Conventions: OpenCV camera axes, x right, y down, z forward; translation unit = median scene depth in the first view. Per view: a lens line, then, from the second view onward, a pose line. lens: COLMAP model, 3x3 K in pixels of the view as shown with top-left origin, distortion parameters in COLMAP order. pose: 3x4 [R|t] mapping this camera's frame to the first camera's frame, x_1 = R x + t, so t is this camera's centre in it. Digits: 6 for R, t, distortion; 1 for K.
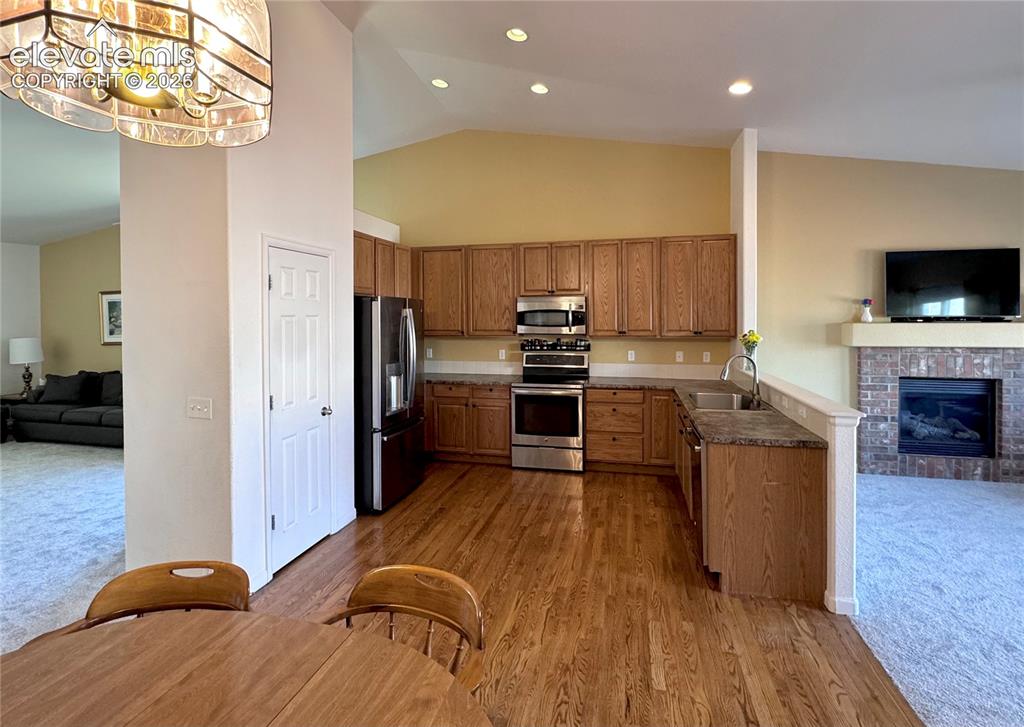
lens RADIAL K [[552.8, 0, 508.3], [0, 552.8, 328.3], [0, 0, 1]] dist [-0.000582, 0.000144]
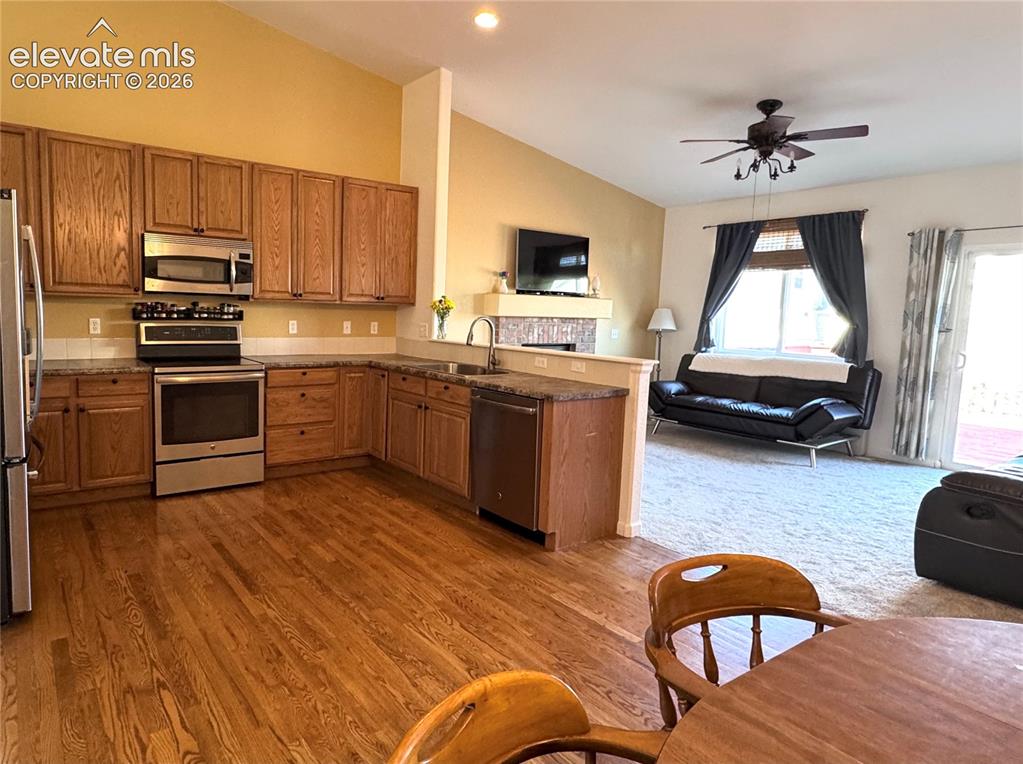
lens RADIAL K [[632.3, 0, 511.5], [0, 632.3, 382.0], [0, 0, 1]] dist [-0.002075, -0.000902]
pose [[0.624325, -0.070322, 0.777993, -0.306349], [-0.011442, 0.995010, 0.099119, 0.038245], [-0.781081, -0.070784, 0.620404, 0.223020]]
